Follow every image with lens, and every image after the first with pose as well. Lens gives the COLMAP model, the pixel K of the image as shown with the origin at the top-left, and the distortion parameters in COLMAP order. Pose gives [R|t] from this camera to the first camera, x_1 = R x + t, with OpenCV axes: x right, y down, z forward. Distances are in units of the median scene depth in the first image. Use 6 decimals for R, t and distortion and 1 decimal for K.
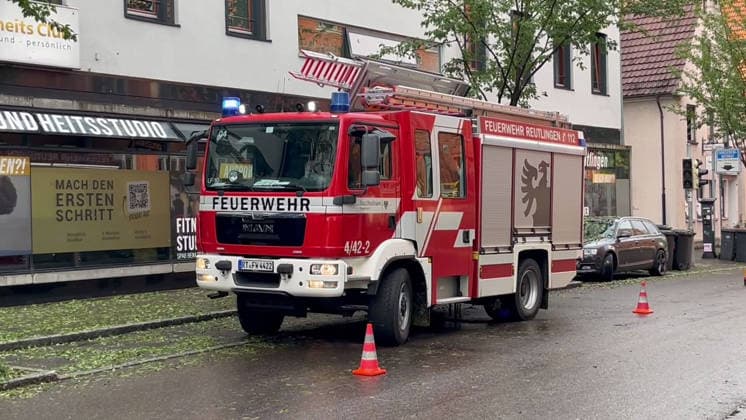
lens RADIAL K [[1123.7, 0, 374.9], [0, 1123.7, 206.8], [0, 0, 1]] dist [0.063270, 0.000000]
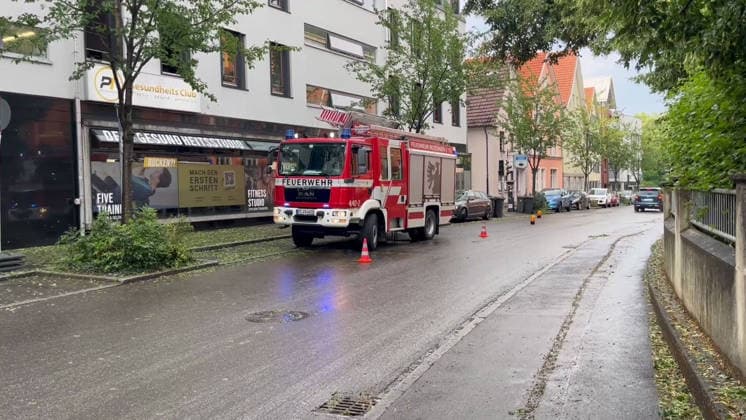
lens RADIAL K [[647.7, 0, 370.0], [0, 647.7, 214.9], [0, 0, 1]] dist [0.070092, -0.093893]
pose [[0.996459, -0.001799, 0.084057, -0.068630], [-0.001990, 0.998987, 0.044964, 0.002629], [-0.084053, -0.044972, 0.995446, -0.157150]]
